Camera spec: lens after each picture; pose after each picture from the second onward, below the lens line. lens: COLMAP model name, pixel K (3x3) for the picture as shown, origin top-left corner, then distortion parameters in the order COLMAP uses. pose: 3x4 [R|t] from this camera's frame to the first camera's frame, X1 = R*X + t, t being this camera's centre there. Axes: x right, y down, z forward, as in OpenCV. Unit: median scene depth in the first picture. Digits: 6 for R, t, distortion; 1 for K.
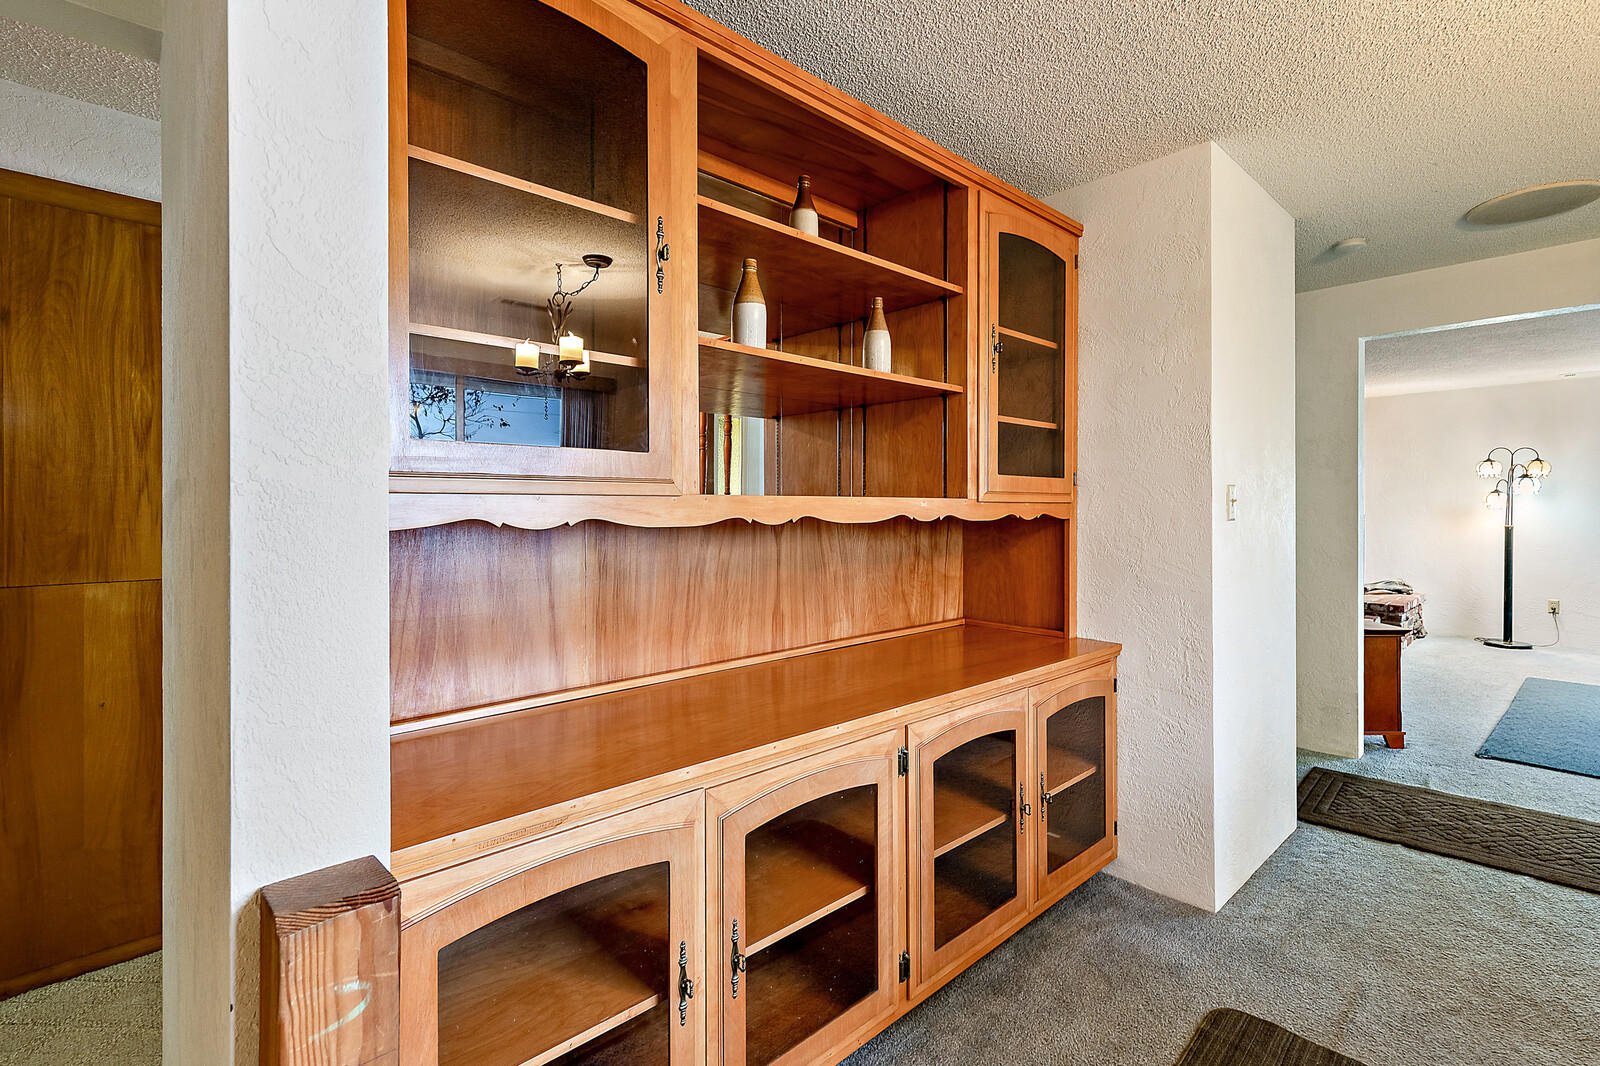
lens RADIAL K [[733.0, 0, 807.2], [0, 733.0, 499.7], [0, 0, 1]] dist [0.001473, -0.000300]
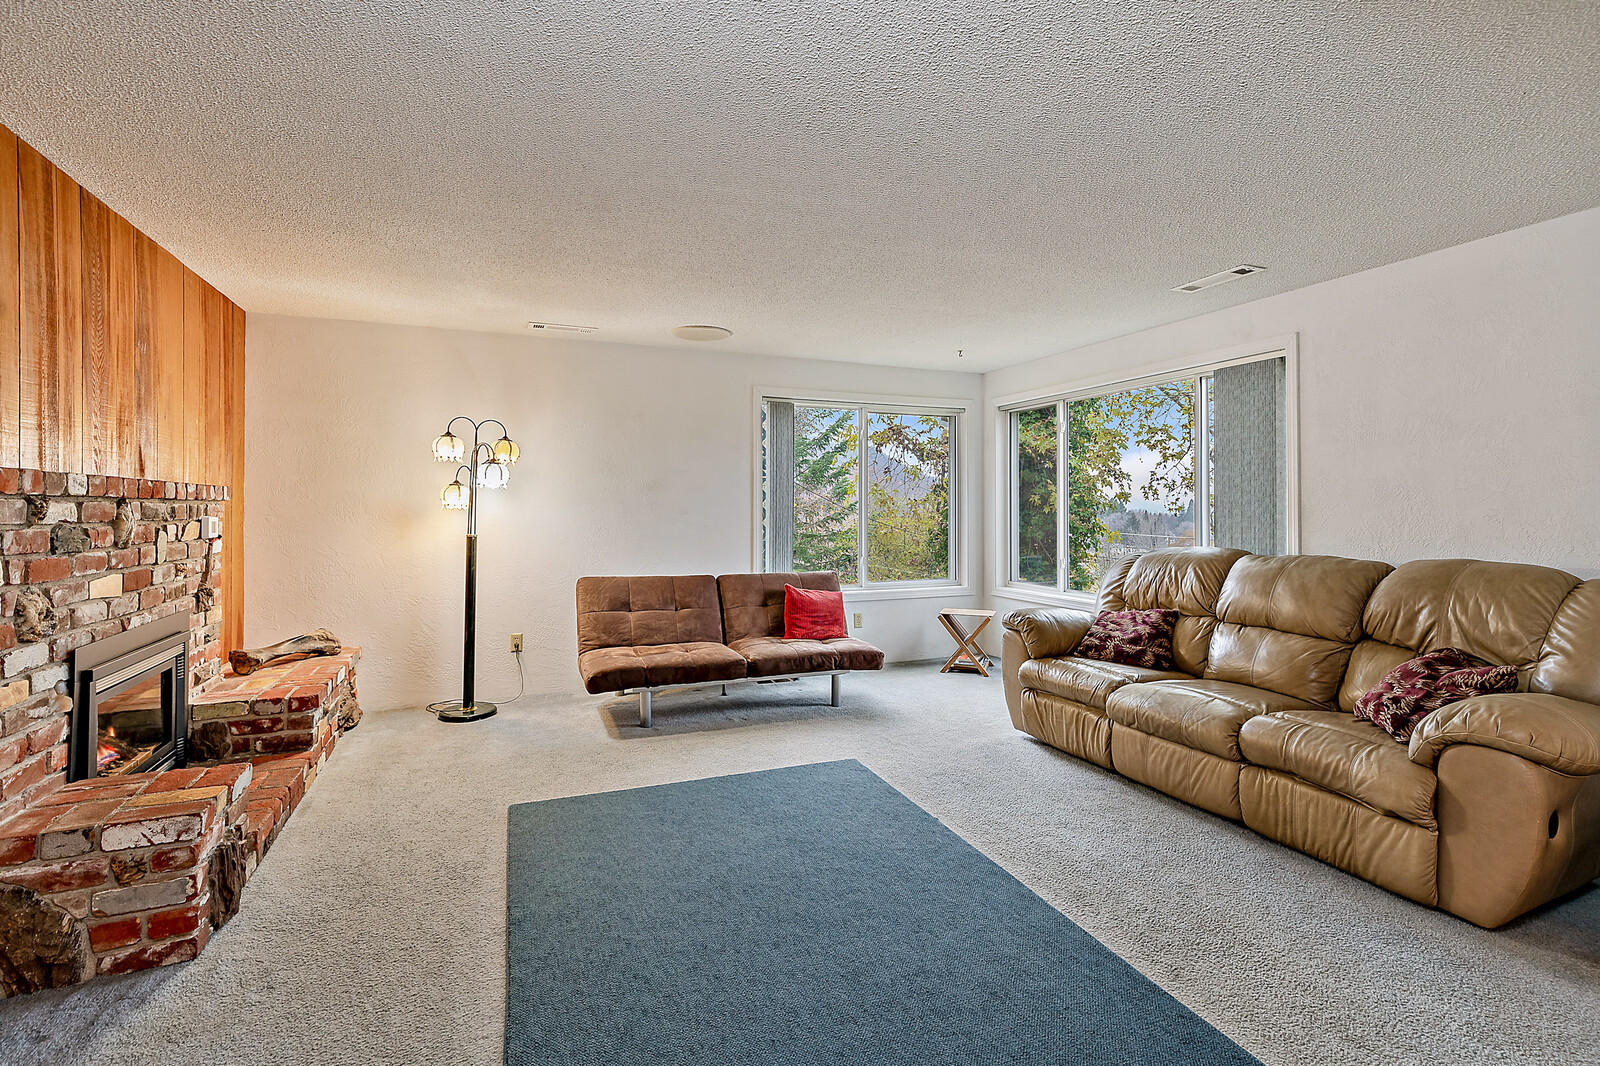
lens RADIAL K [[733.0, 0, 802.8], [0, 733.0, 517.8], [0, 0, 1]] dist [0.001473, -0.000300]
pose [[0.339416, -0.003388, 0.940630, 0.425511], [-0.014823, 0.999850, 0.008950, 0.009917], [-0.940520, -0.016981, 0.339315, 0.484876]]
